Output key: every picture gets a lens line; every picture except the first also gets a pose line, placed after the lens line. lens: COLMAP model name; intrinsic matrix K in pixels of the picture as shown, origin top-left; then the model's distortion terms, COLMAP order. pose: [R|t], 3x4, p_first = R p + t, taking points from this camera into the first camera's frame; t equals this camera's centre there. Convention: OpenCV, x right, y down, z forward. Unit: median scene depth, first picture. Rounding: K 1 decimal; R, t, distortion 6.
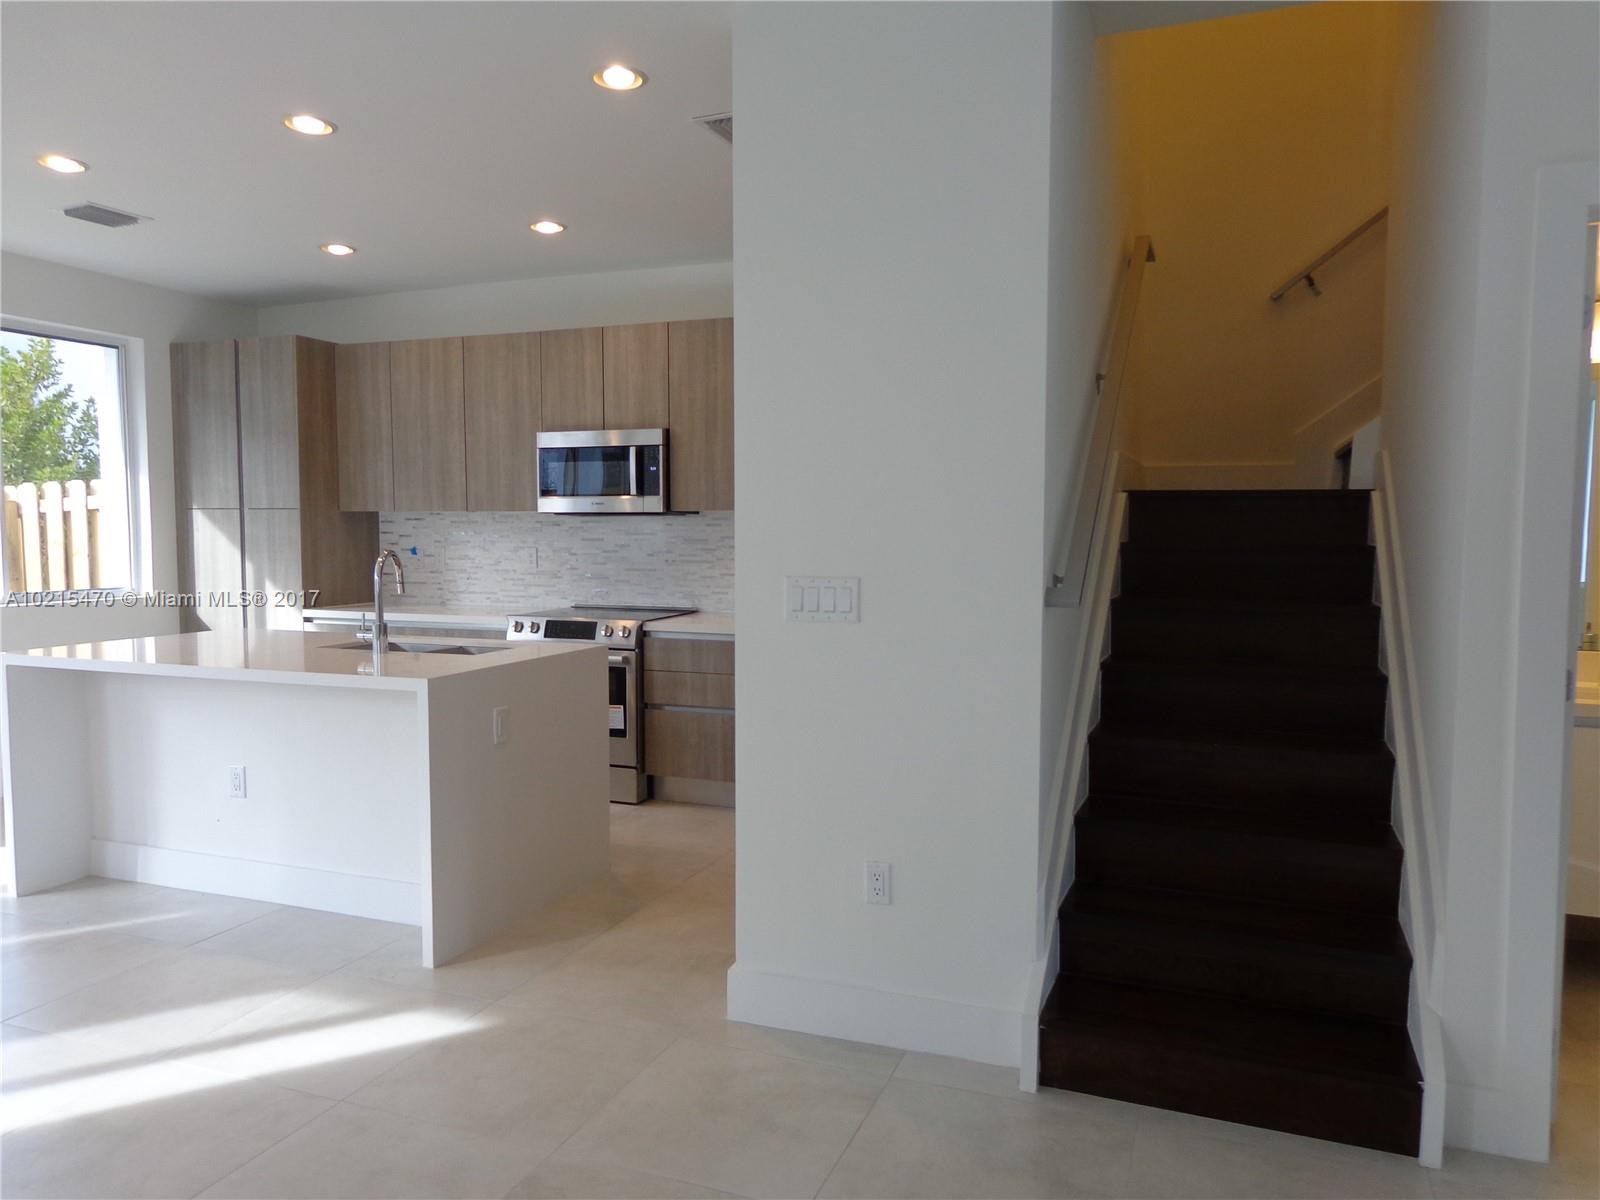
lens RADIAL K [[1122.5, 0, 799.7], [0, 1122.5, 597.6], [0, 0, 1]] dist [-0.006647, 0.023498]
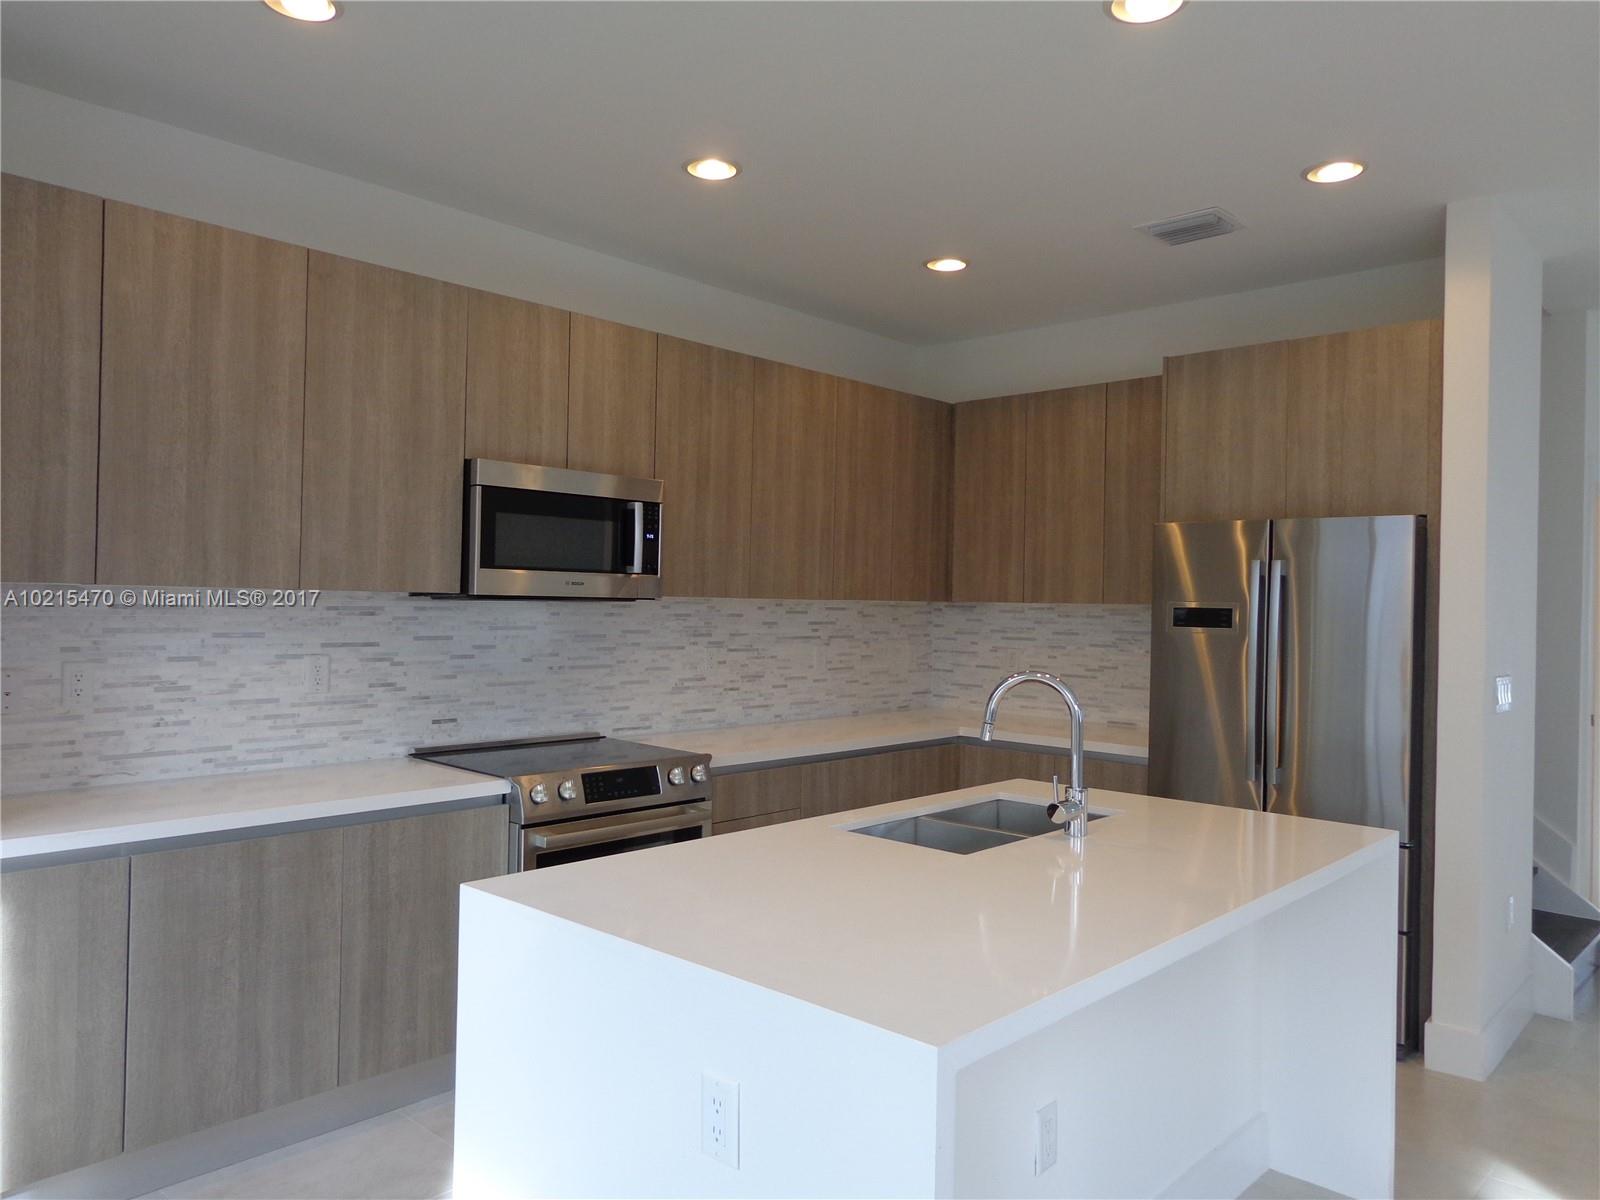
lens RADIAL K [[1122.5, 0, 795.3], [0, 1122.5, 597.5], [0, 0, 1]] dist [-0.006647, 0.023498]
pose [[0.380849, 0.009554, 0.924588, -0.675025], [0.045893, 0.998519, -0.029222, -0.047552], [-0.923498, 0.053562, 0.379846, 0.597429]]
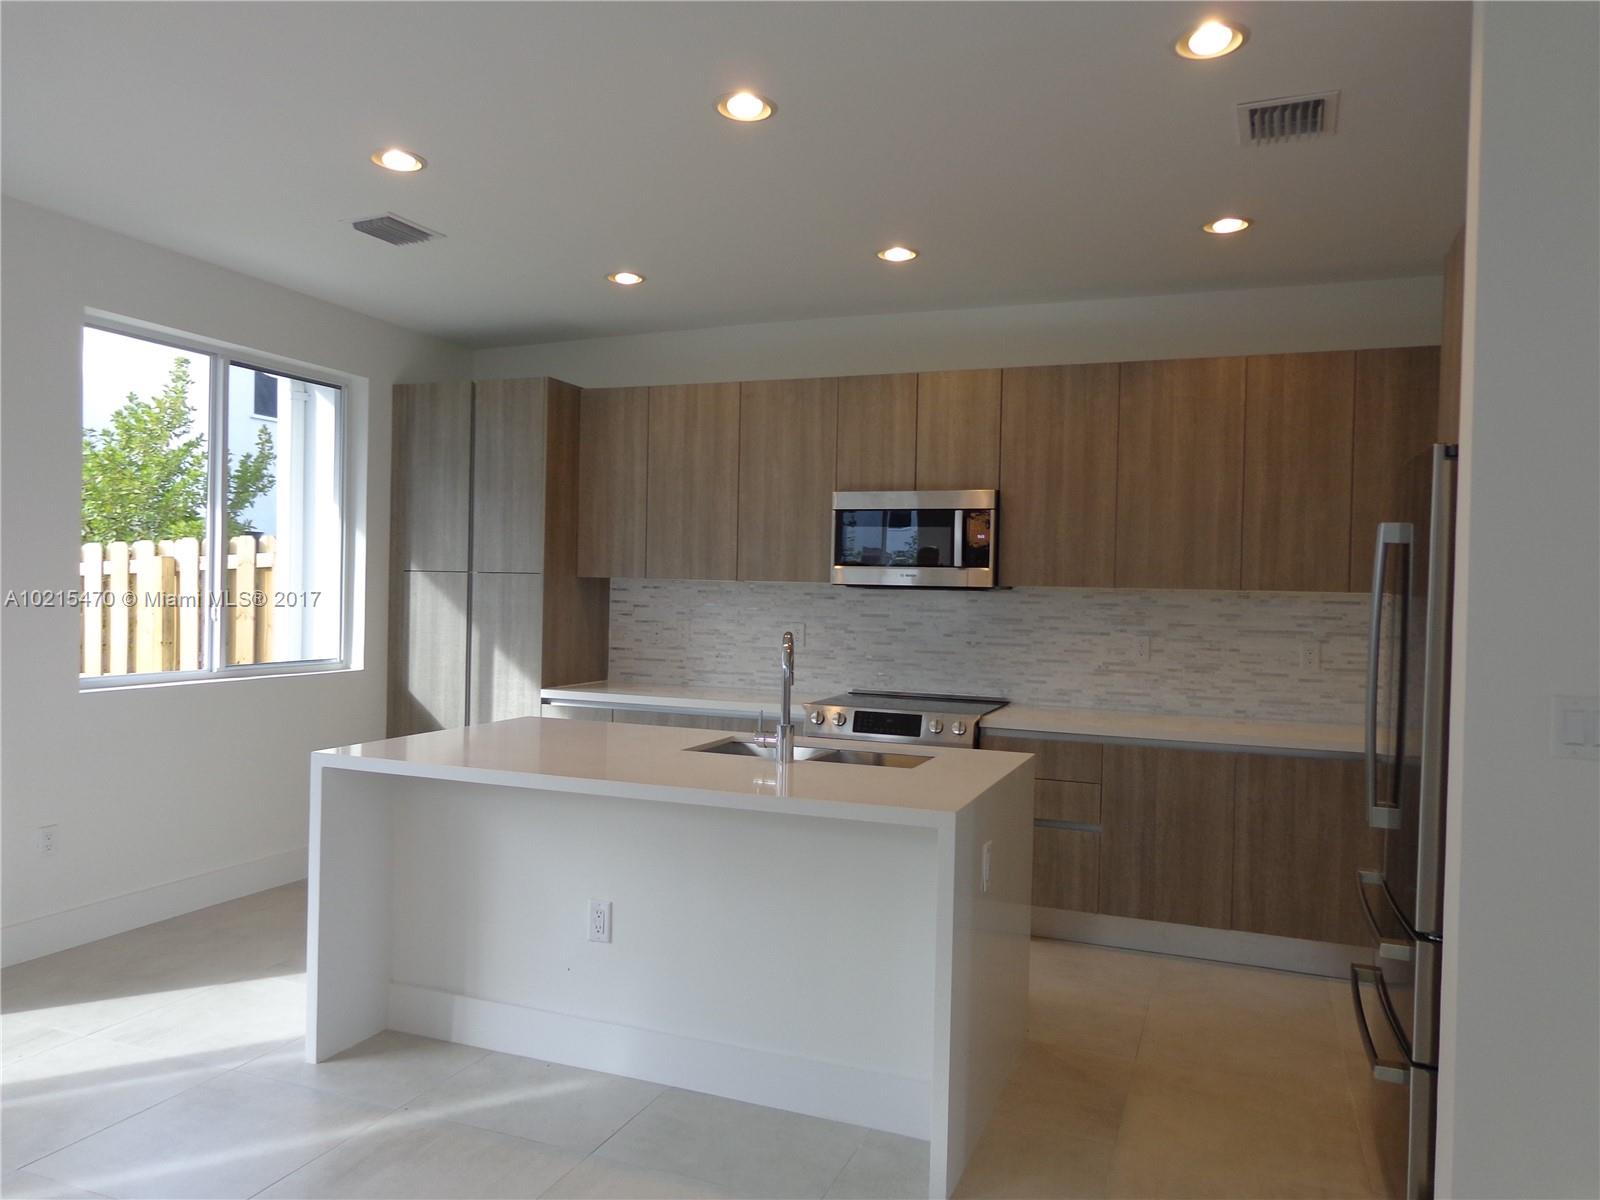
lens RADIAL K [[1122.5, 0, 801.4], [0, 1122.5, 599.5], [0, 0, 1]] dist [-0.006647, 0.023498]
pose [[0.999734, 0.021053, -0.009438, -0.236262], [-0.021567, 0.998075, -0.058149, -0.012640], [0.008195, 0.058337, 0.998263, 0.132416]]
